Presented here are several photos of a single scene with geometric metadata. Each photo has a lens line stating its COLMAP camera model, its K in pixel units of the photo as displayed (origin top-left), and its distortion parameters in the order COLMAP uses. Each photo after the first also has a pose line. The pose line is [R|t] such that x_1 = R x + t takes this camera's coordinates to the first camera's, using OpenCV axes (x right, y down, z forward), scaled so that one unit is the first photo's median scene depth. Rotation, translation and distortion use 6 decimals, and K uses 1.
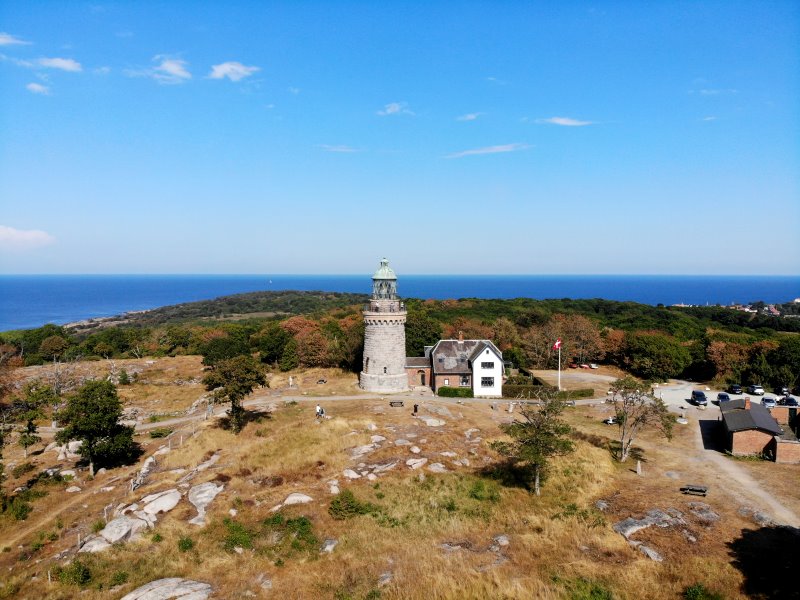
lens RADIAL K [[556.6, 0, 400.0], [0, 556.6, 300.0], [0, 0, 1]] dist [0.177189, -0.329123]
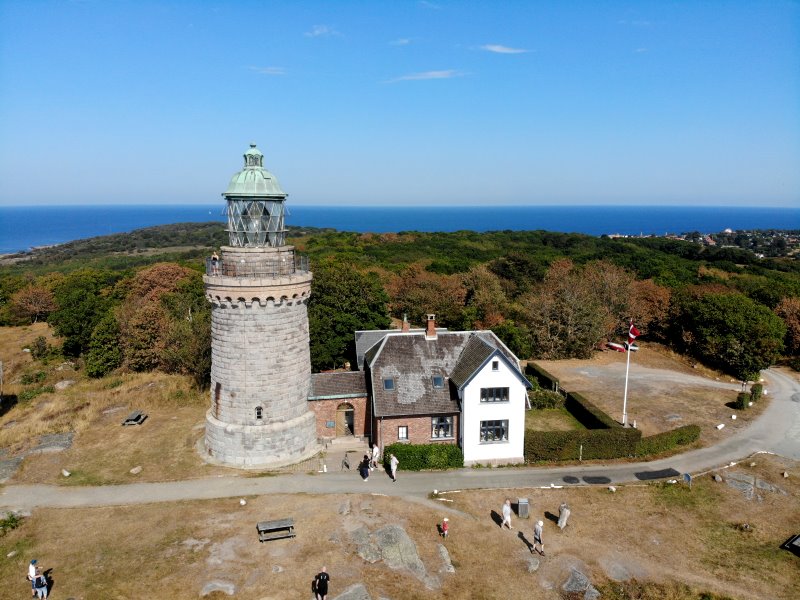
lens RADIAL K [[556.6, 0, 400.0], [0, 556.6, 300.0], [0, 0, 1]] dist [0.177189, -0.329123]
pose [[0.993745, -0.018309, 0.110165, 0.033313], [0.004953, 0.992725, 0.120305, -0.011104], [-0.111566, -0.119006, 0.986606, 0.559435]]
